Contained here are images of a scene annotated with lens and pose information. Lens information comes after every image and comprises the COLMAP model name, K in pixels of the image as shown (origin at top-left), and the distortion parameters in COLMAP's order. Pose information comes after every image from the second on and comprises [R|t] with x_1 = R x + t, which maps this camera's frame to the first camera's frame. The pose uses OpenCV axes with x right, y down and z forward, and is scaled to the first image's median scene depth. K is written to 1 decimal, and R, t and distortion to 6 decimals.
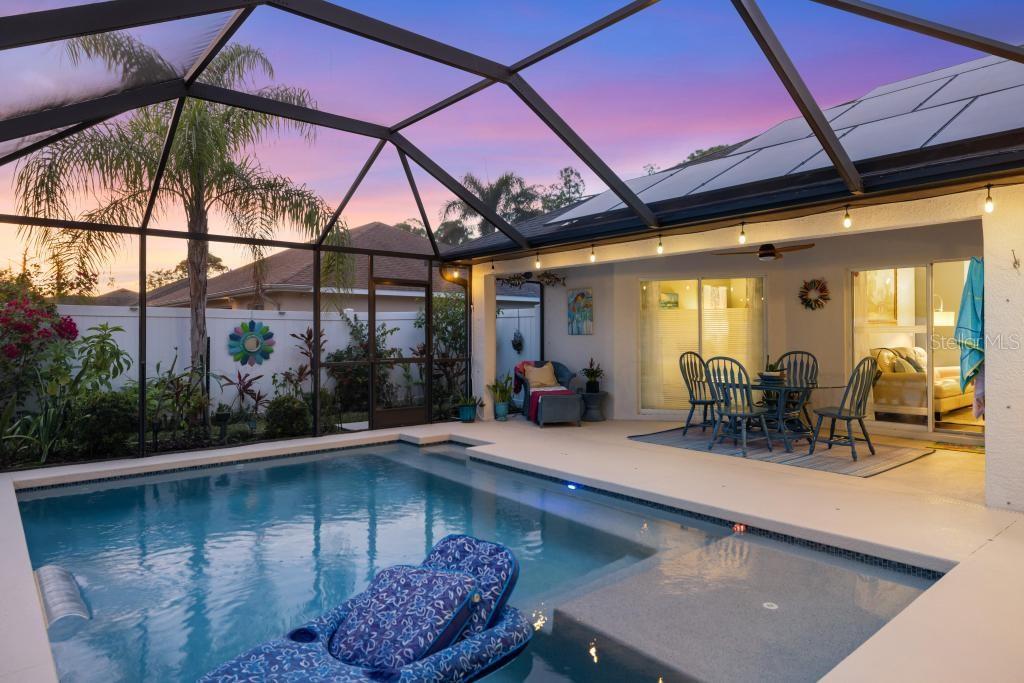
lens RADIAL K [[621.1, 0, 512.0], [0, 621.1, 341.5], [0, 0, 1]] dist [-0.002202, -0.000390]
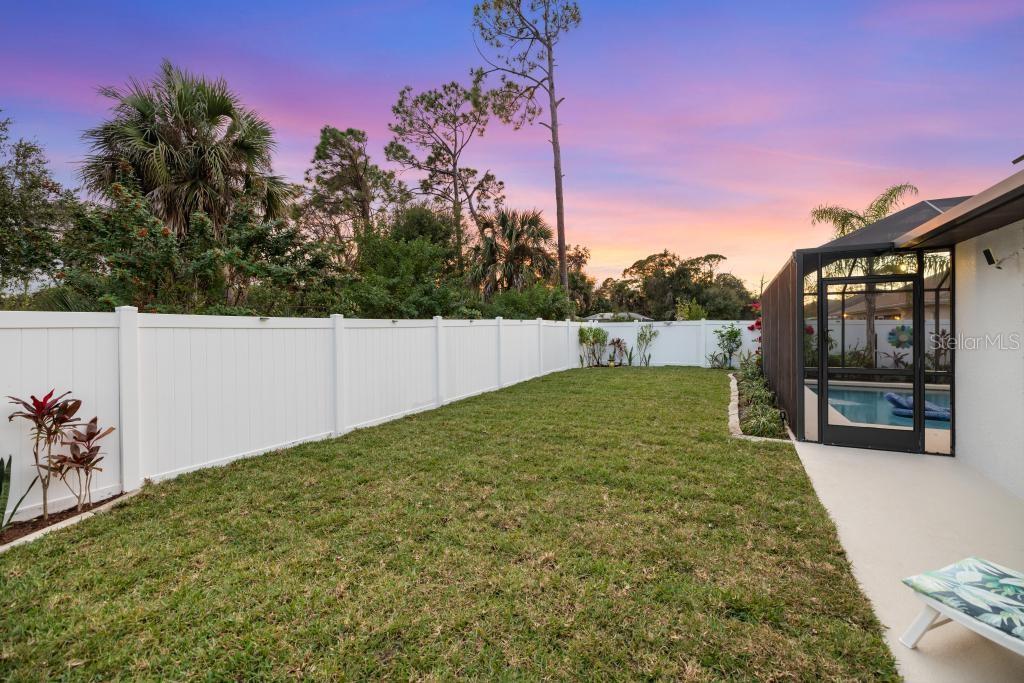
lens RADIAL K [[426.8, 0, 509.1], [0, 426.8, 326.6], [0, 0, 1]] dist [-0.001460, -0.000145]
pose [[0.383829, -0.011856, -0.923328, 0.345046], [-0.007894, 0.999839, -0.016120, 0.001575], [0.923370, 0.013476, 0.383674, -0.658279]]
